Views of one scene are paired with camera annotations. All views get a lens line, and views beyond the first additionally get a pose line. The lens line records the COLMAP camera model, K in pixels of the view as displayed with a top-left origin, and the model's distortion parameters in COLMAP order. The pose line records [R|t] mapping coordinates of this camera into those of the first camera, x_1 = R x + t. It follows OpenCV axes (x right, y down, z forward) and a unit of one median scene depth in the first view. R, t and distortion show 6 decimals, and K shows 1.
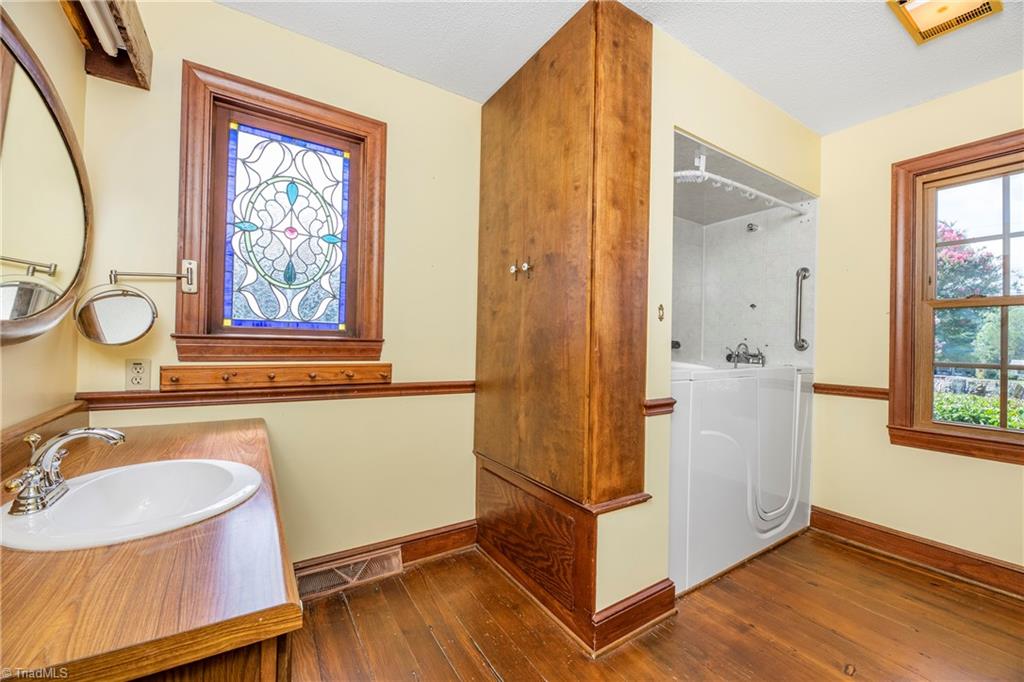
lens RADIAL K [[414.3, 0, 515.0], [0, 414.3, 345.6], [0, 0, 1]] dist [-0.001895, -0.003227]
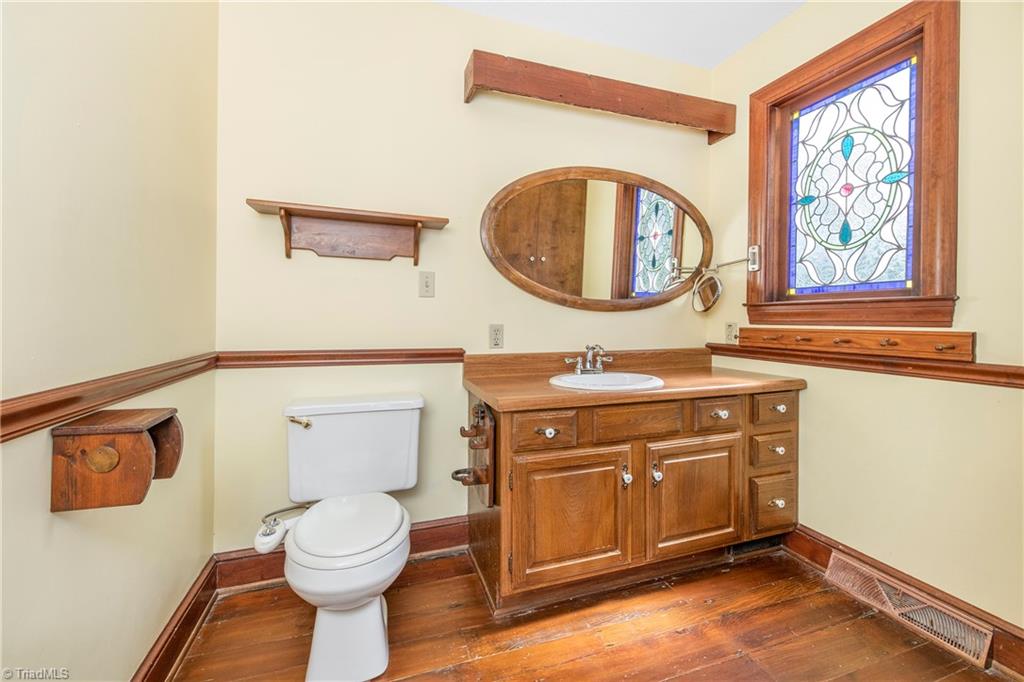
lens RADIAL K [[414.3, 0, 513.6], [0, 414.3, 319.8], [0, 0, 1]] dist [-0.001895, -0.003227]
pose [[-0.244351, -0.017638, -0.969526, 0.542819], [-0.008107, 0.999837, -0.016146, 0.042837], [0.969653, 0.003915, -0.244455, 0.497285]]
